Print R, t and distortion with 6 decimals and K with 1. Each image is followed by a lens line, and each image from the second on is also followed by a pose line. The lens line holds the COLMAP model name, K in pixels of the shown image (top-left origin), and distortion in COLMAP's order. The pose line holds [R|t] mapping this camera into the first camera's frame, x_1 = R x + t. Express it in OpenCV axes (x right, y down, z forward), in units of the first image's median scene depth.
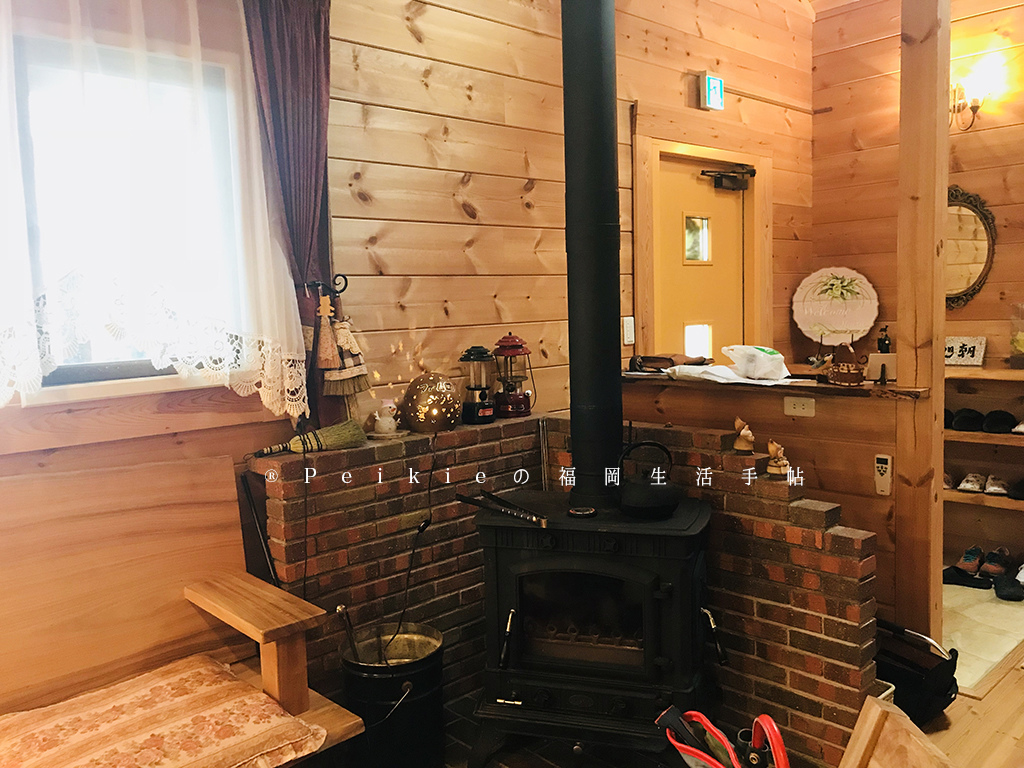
lens RADIAL K [[860.1, 0, 512.0], [0, 860.1, 371.1], [0, 0, 1]] dist [0.075672, -0.117025]
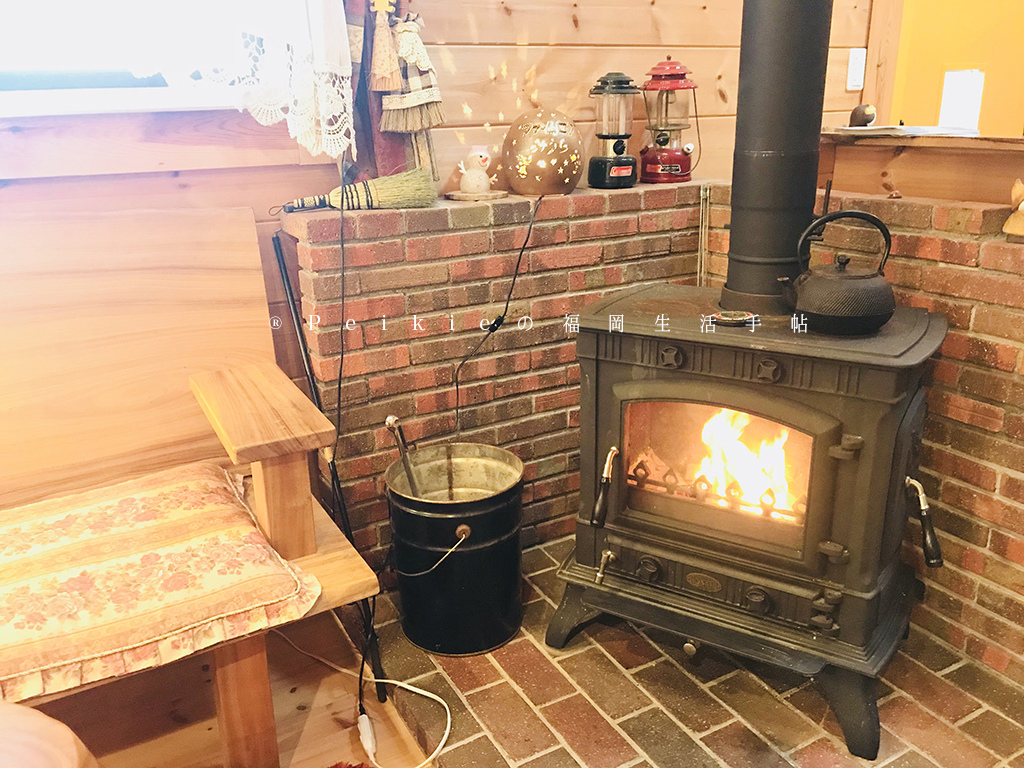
lens RADIAL K [[860.1, 0, 512.0], [0, 860.1, 371.1], [0, 0, 1]] dist [0.075672, -0.117025]
pose [[0.969966, 0.084618, -0.228048, 0.067340], [-0.030125, 0.972112, 0.232573, 0.051221], [0.241368, -0.218718, 0.945465, 0.305679]]
